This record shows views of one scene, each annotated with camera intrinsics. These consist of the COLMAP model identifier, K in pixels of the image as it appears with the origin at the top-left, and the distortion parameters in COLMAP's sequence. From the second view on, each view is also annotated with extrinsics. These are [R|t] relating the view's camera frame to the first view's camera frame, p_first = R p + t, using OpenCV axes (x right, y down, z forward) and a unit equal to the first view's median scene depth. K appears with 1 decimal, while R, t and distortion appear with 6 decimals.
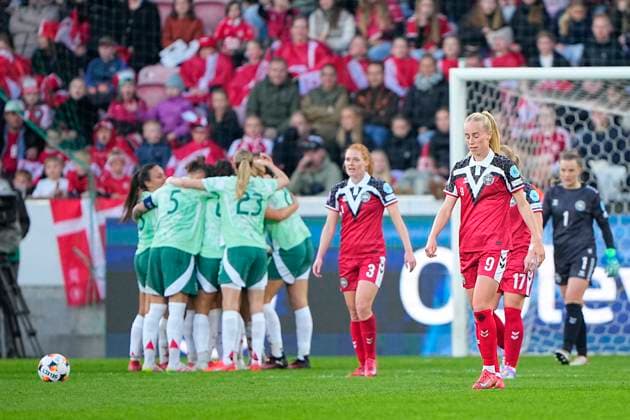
lens RADIAL K [[3453.3, 0, 317.8], [0, 3453.3, 208.9], [0, 0, 1]] dist [1.208092, 0.000000]
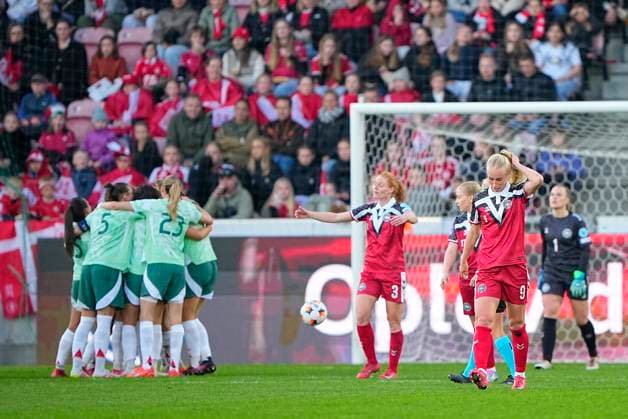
lens RADIAL K [[3442.4, 0, 315.9], [0, 3442.4, 214.2], [0, 0, 1]] dist [1.208092, 0.000000]
pose [[0.999710, 0.000742, 0.024078, 0.000768], [-0.000593, 0.999981, -0.006202, 0.001707], [-0.024082, 0.006186, 0.999691, -0.102419]]
